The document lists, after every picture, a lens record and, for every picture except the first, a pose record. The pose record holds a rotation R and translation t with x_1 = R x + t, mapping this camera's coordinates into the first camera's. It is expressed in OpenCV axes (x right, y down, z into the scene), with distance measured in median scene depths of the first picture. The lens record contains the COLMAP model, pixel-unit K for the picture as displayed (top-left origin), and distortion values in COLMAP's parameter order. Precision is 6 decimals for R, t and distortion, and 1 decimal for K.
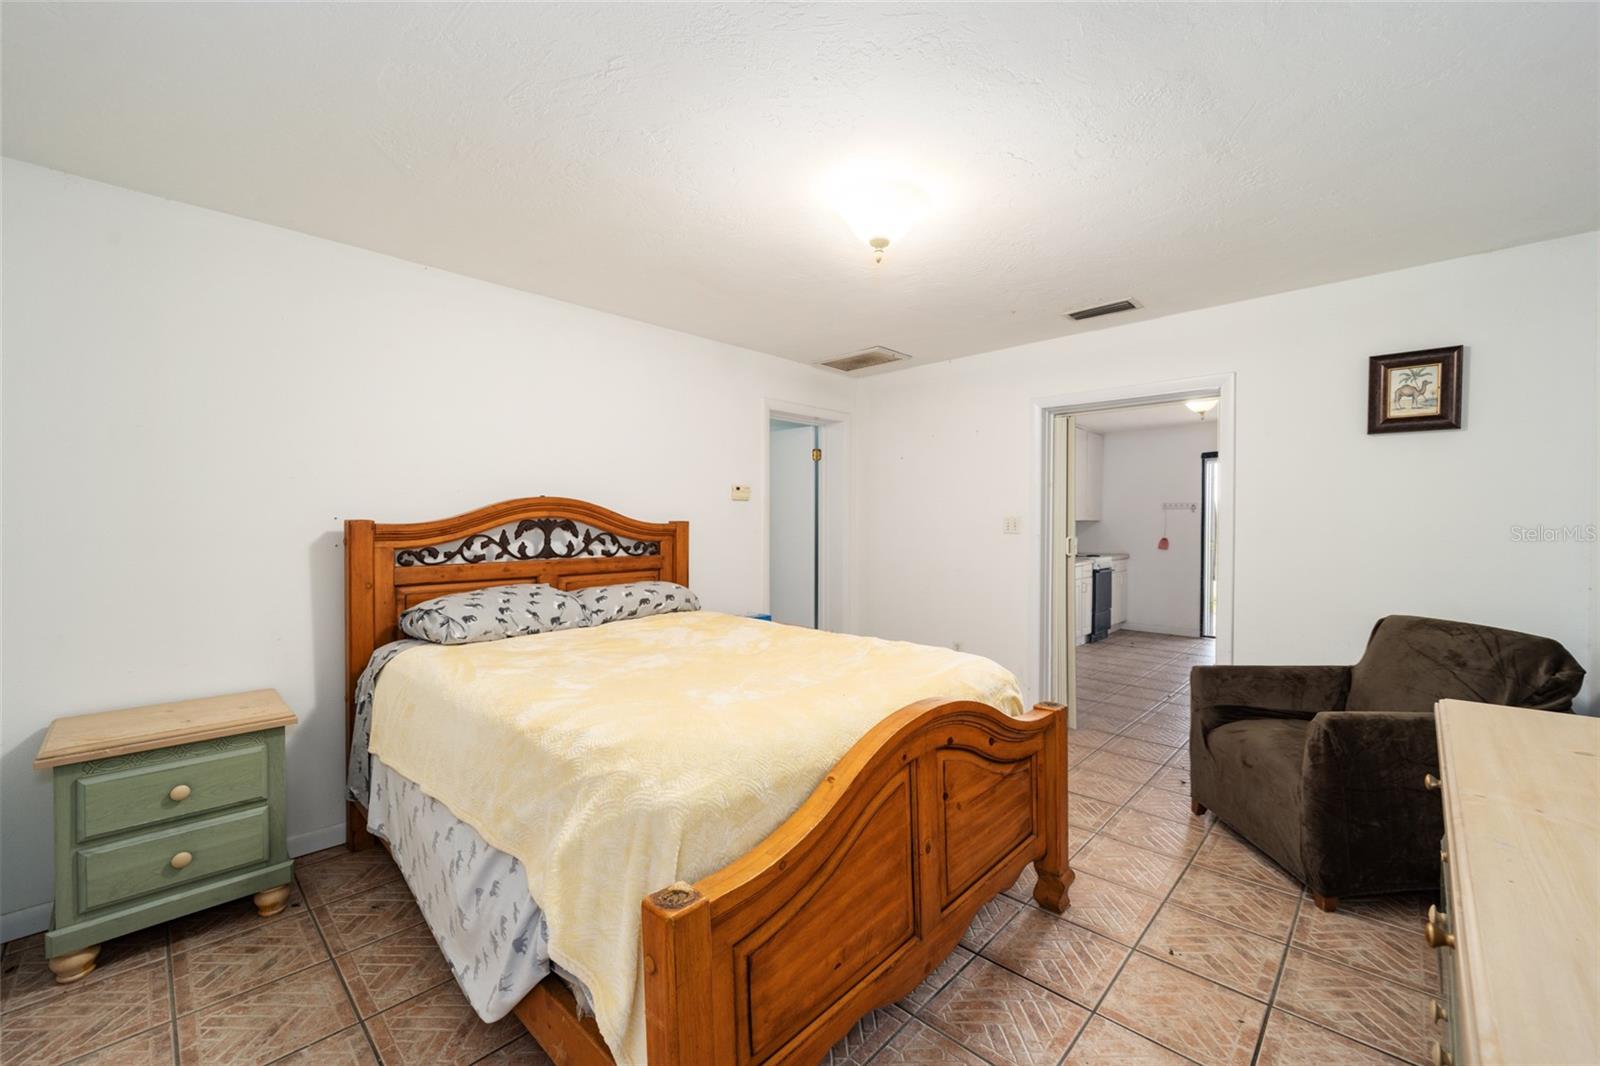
lens RADIAL K [[644.6, 0, 800.0], [0, 644.6, 533.0], [0, 0, 1]] dist [-0.000454, -0.000007]
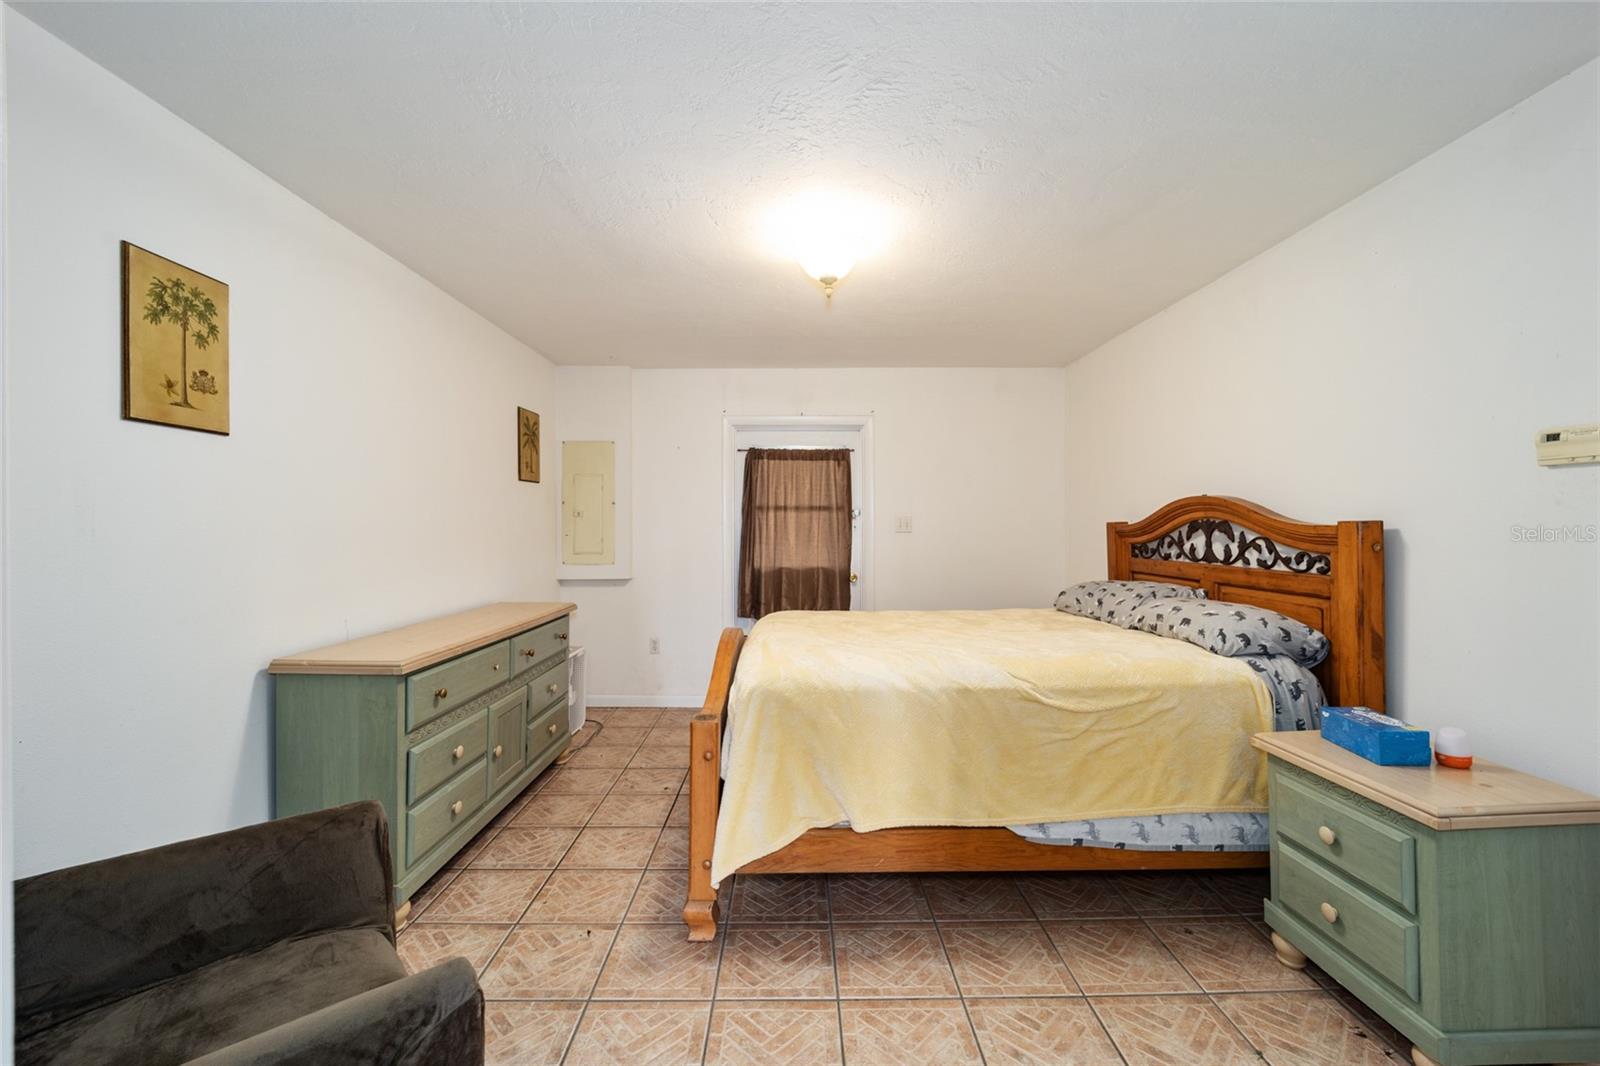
lens RADIAL K [[644.6, 0, 800.0], [0, 644.6, 533.0], [0, 0, 1]] dist [-0.000454, -0.000007]
pose [[-0.715341, 0.006082, -0.698749, 0.649336], [-0.013950, 0.999639, 0.022983, -0.015754], [0.698637, 0.026188, -0.714997, 1.208881]]
